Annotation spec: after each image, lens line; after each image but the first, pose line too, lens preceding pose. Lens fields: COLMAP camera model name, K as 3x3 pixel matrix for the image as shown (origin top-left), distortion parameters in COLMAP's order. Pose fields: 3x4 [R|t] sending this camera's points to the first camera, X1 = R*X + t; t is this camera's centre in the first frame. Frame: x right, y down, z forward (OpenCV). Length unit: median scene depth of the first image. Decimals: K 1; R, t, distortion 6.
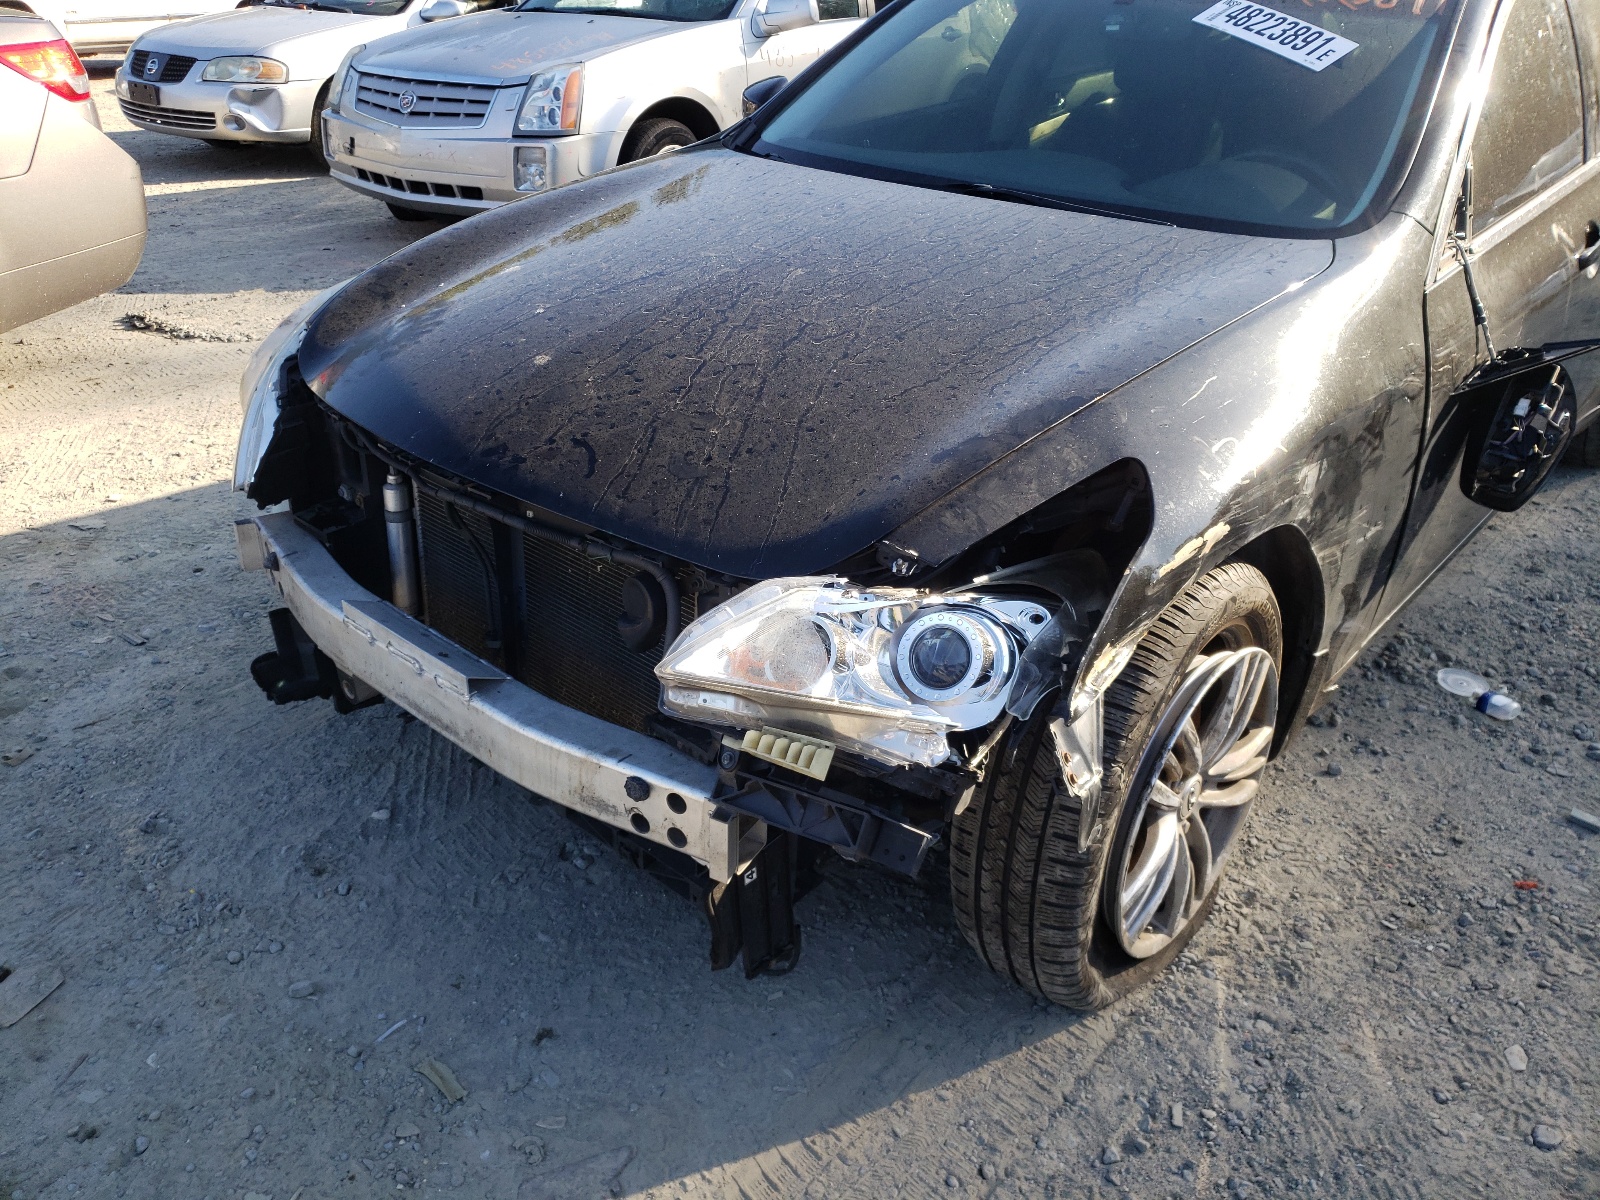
lens RADIAL K [[1285.1, 0, 802.5], [0, 1285.1, 616.5], [0, 0, 1]] dist [-0.023993, 0.065597]
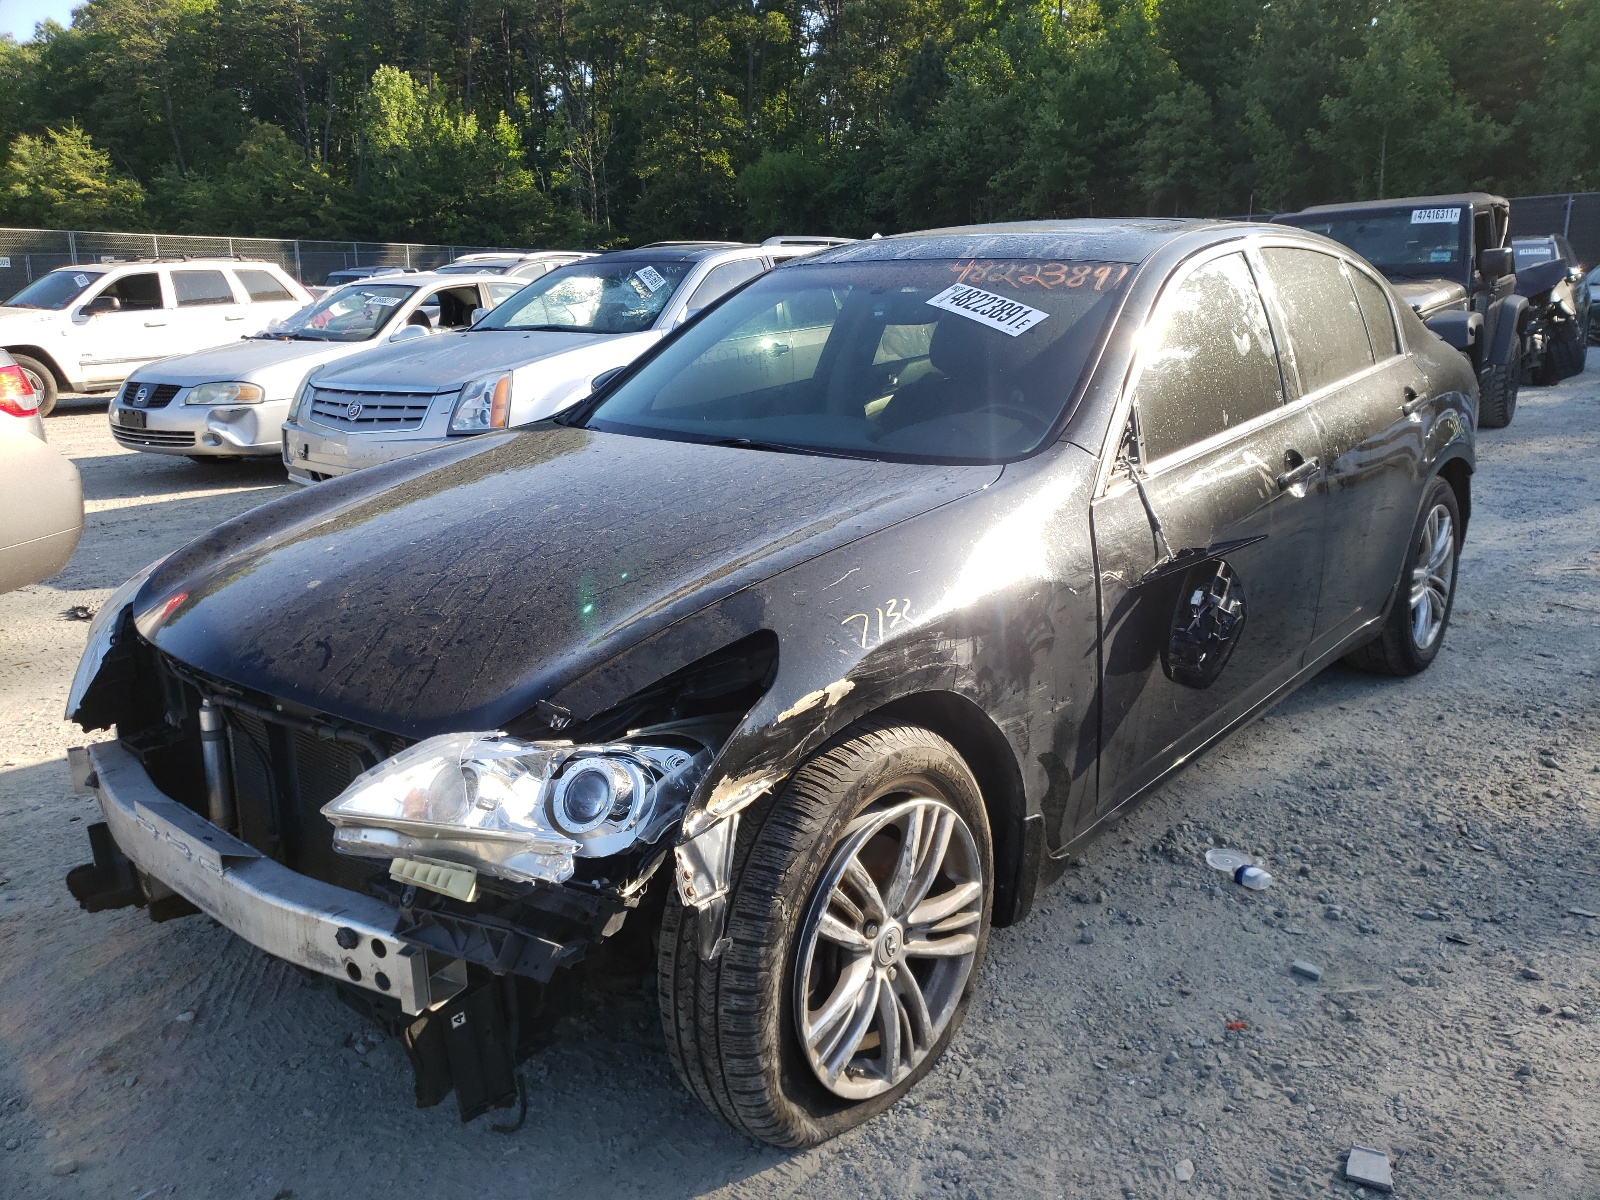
lens RADIAL K [[1285.1, 0, 802.5], [0, 1285.1, 616.5], [0, 0, 1]] dist [-0.023993, 0.065597]
pose [[0.999011, -0.043111, 0.010917, 0.209414], [0.044452, 0.975406, -0.215886, 0.092955], [-0.001341, 0.216158, 0.976358, -0.129569]]
